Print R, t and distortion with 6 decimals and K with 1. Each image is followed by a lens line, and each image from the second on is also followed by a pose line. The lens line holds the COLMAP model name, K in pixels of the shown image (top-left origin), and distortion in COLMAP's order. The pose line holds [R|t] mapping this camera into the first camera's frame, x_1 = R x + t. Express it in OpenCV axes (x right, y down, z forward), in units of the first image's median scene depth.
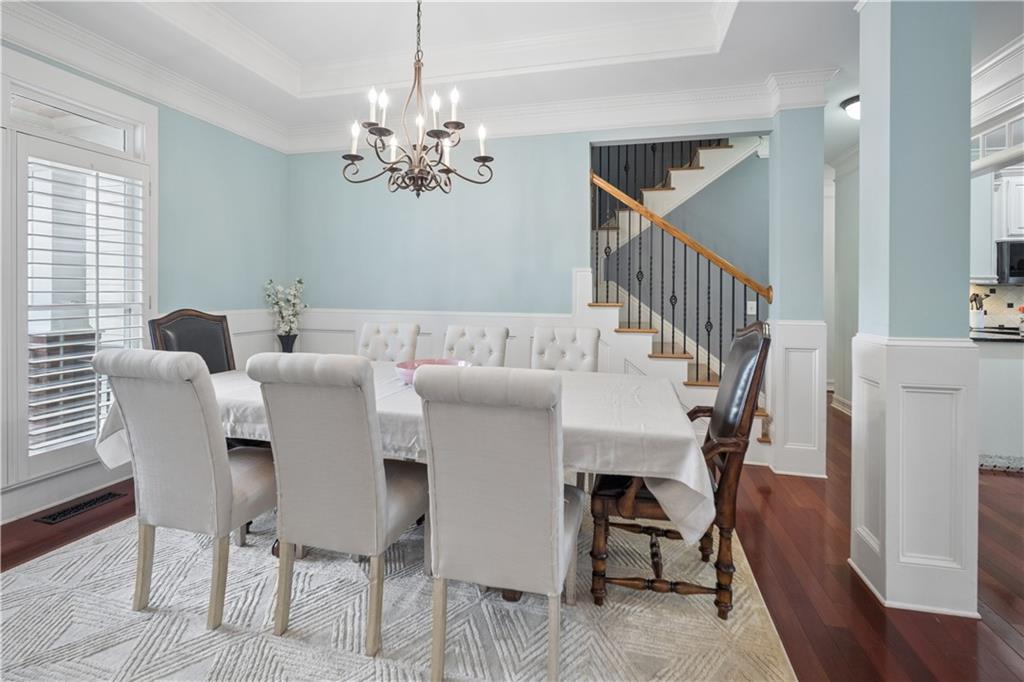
lens RADIAL K [[482.9, 0, 511.8], [0, 482.9, 294.6], [0, 0, 1]] dist [-0.000337, -0.000170]
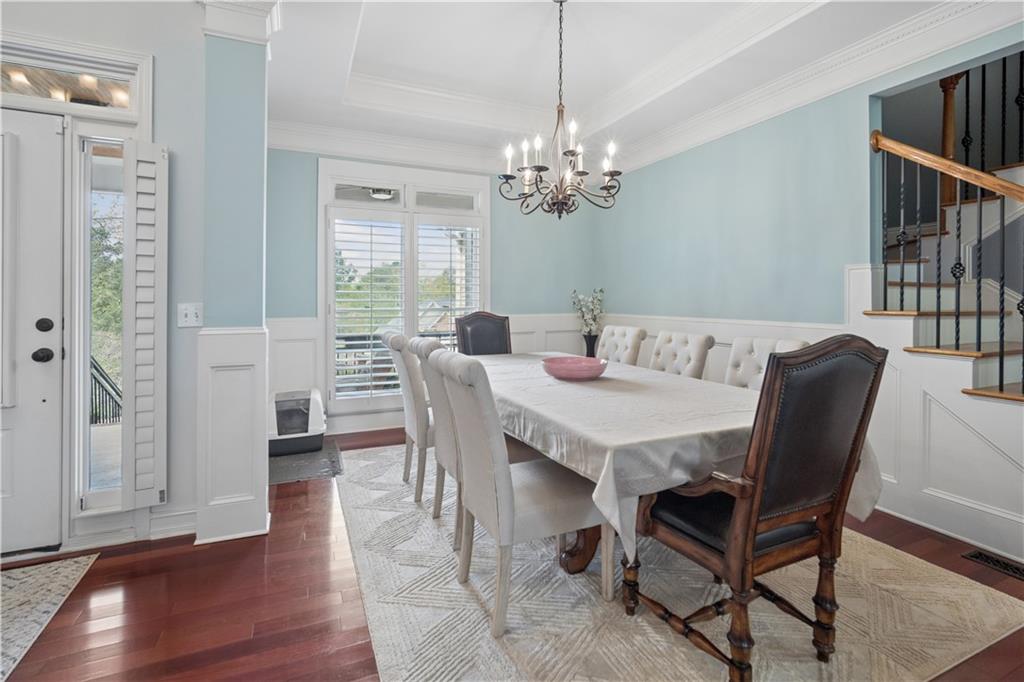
lens RADIAL K [[483.6, 0, 512.7], [0, 483.6, 301.1], [0, 0, 1]] dist [-0.002080, -0.000257]
pose [[0.621050, -0.005829, -0.783750, 0.486205], [0.002179, 0.999981, -0.005711, 0.005975], [0.783768, 0.001839, 0.621051, 0.121430]]
